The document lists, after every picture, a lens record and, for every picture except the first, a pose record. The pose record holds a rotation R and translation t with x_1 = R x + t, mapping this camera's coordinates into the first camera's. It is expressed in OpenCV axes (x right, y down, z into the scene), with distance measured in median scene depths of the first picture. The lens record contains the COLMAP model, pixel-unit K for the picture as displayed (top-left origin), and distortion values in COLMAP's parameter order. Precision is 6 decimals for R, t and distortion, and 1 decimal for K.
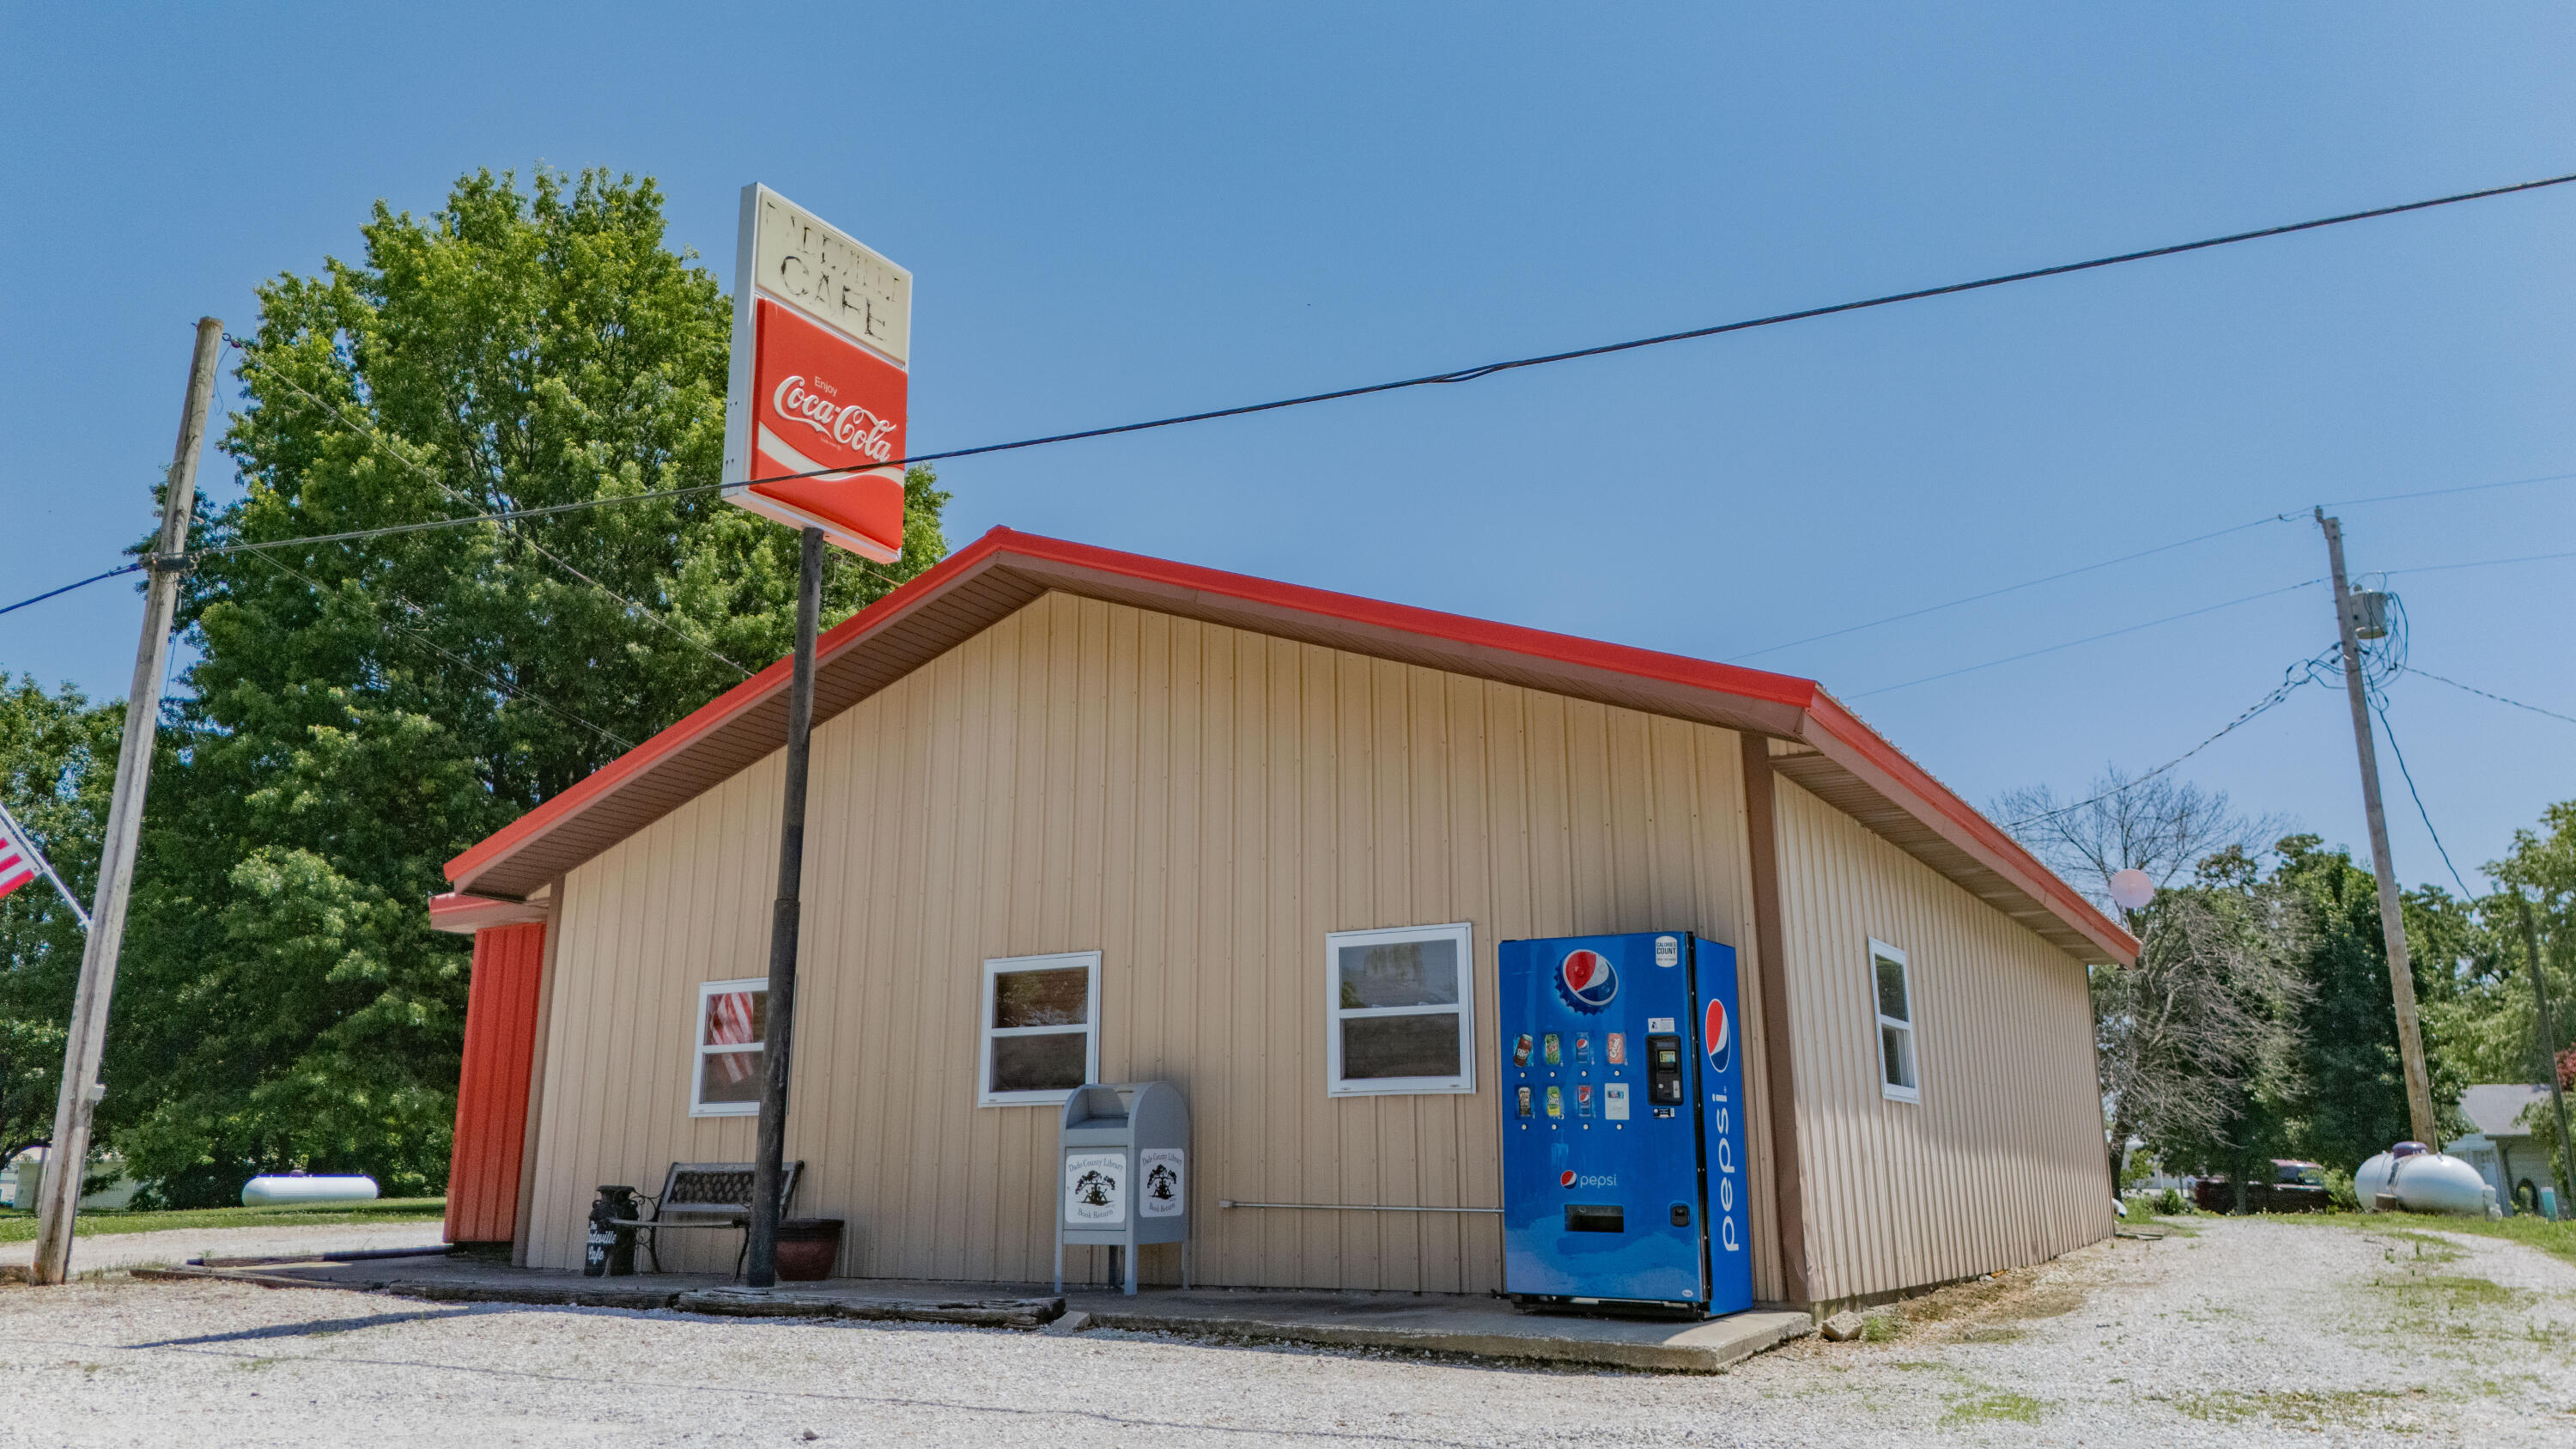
lens RADIAL K [[1878.7, 0, 1293.5], [0, 1878.7, 728.8], [0, 0, 1]] dist [0.072054, -0.064346]
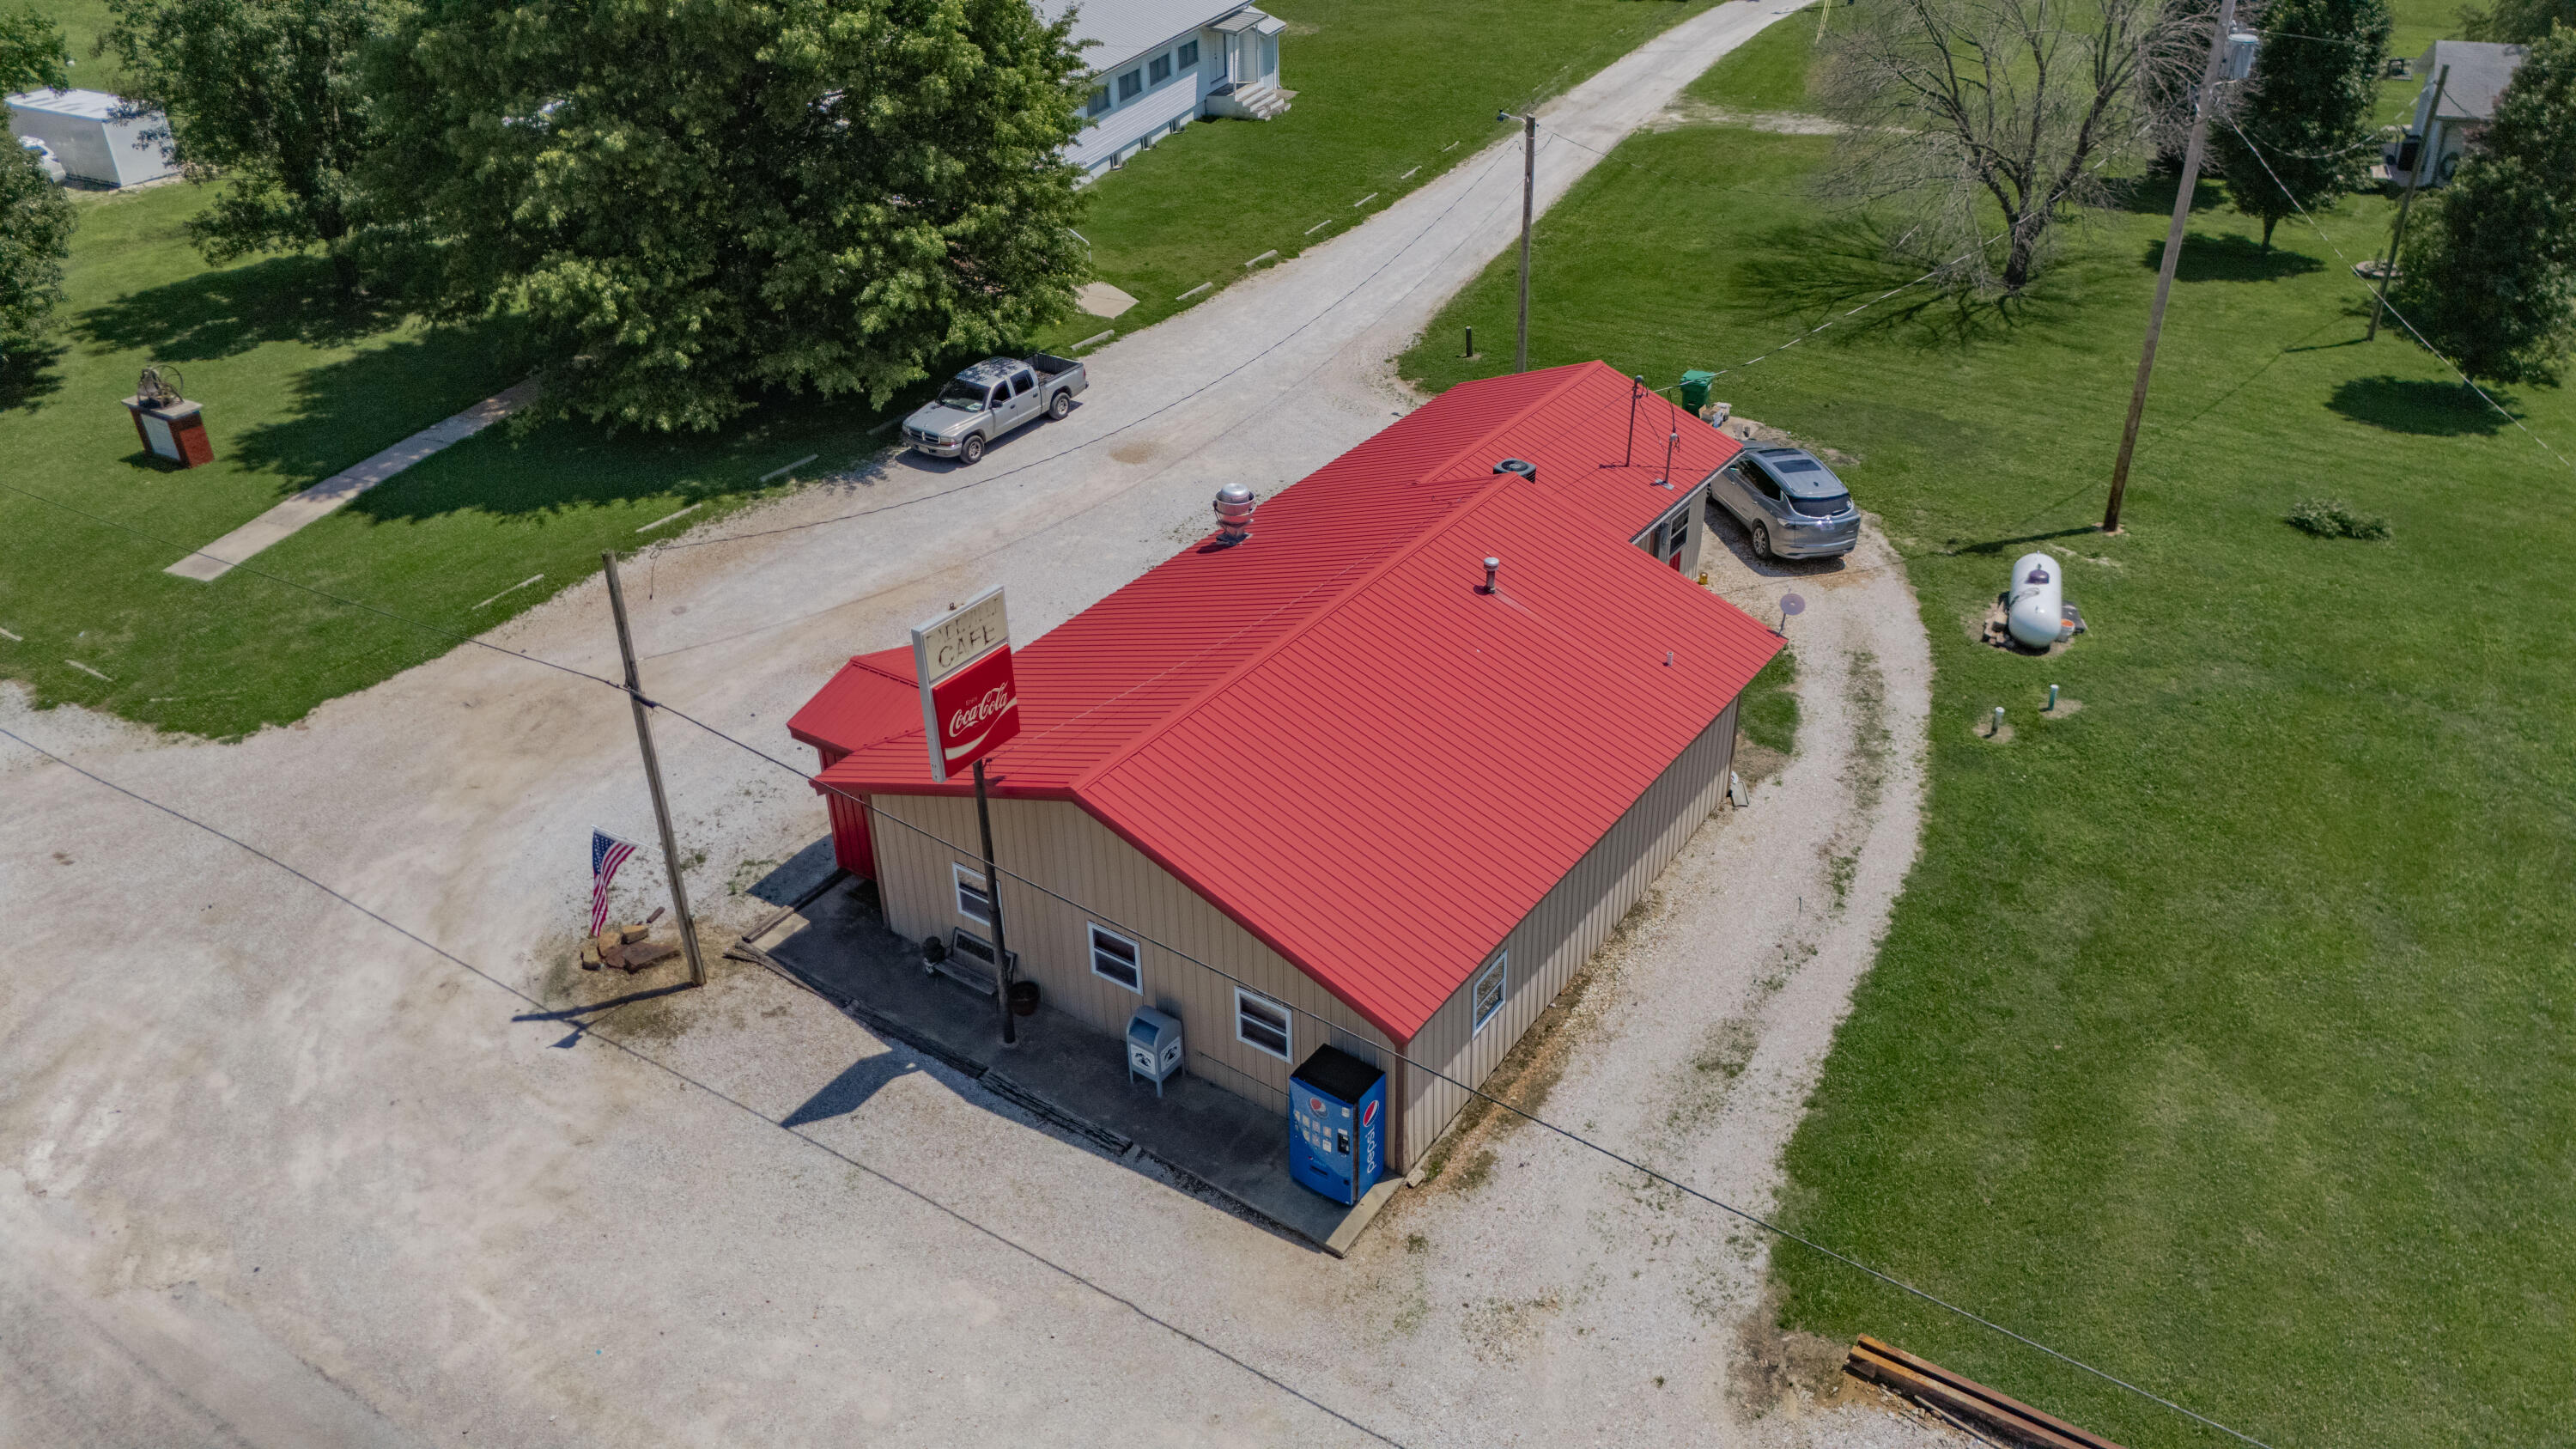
lens RADIAL K [[1878.7, 0, 1293.5], [0, 1878.7, 728.8], [0, 0, 1]] dist [0.072054, -0.064346]
pose [[0.997276, 0.022678, -0.070188, 0.213157], [0.033389, 0.709692, 0.703720, -1.510055], [0.065771, -0.704147, 0.707002, -0.345241]]
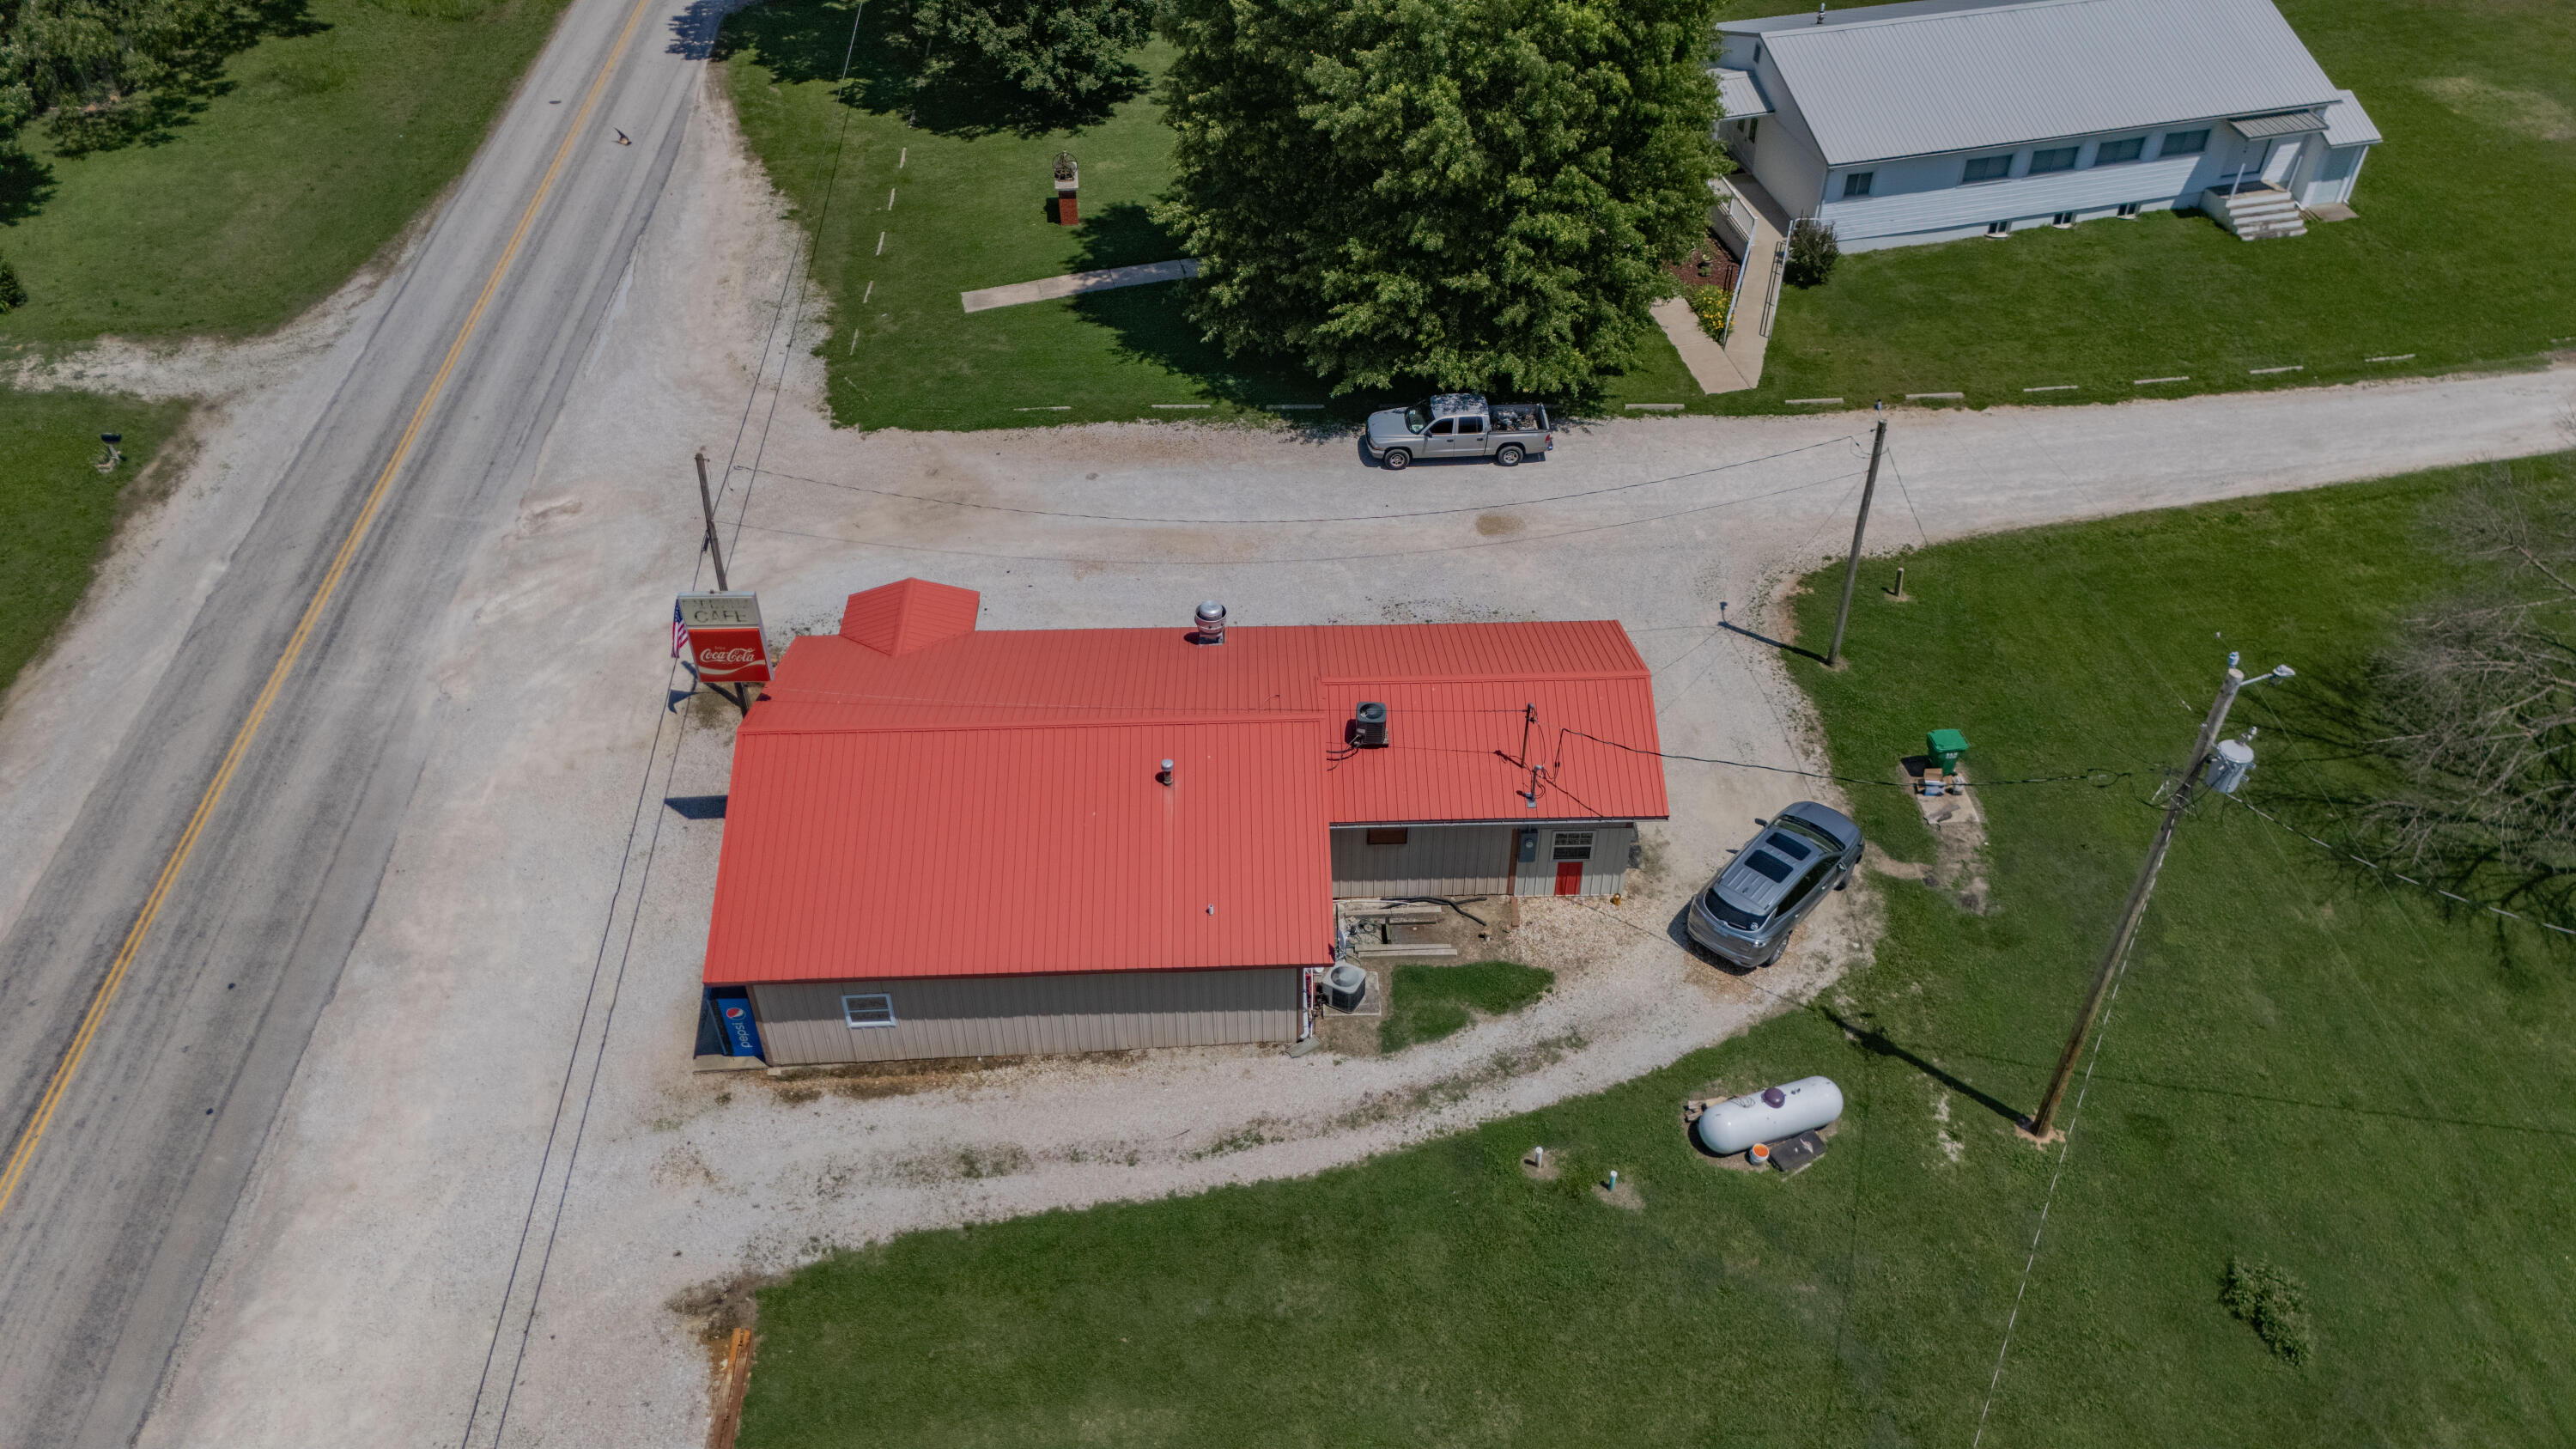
lens RADIAL K [[1937.1, 0, 1300.8], [0, 1937.1, 722.3], [0, 0, 1]] dist [0.069456, -0.071320]
pose [[0.537506, 0.549424, -0.639704, 2.328663], [0.192711, 0.658499, 0.727490, -2.209985], [0.820944, -0.514308, 0.248067, 0.943091]]
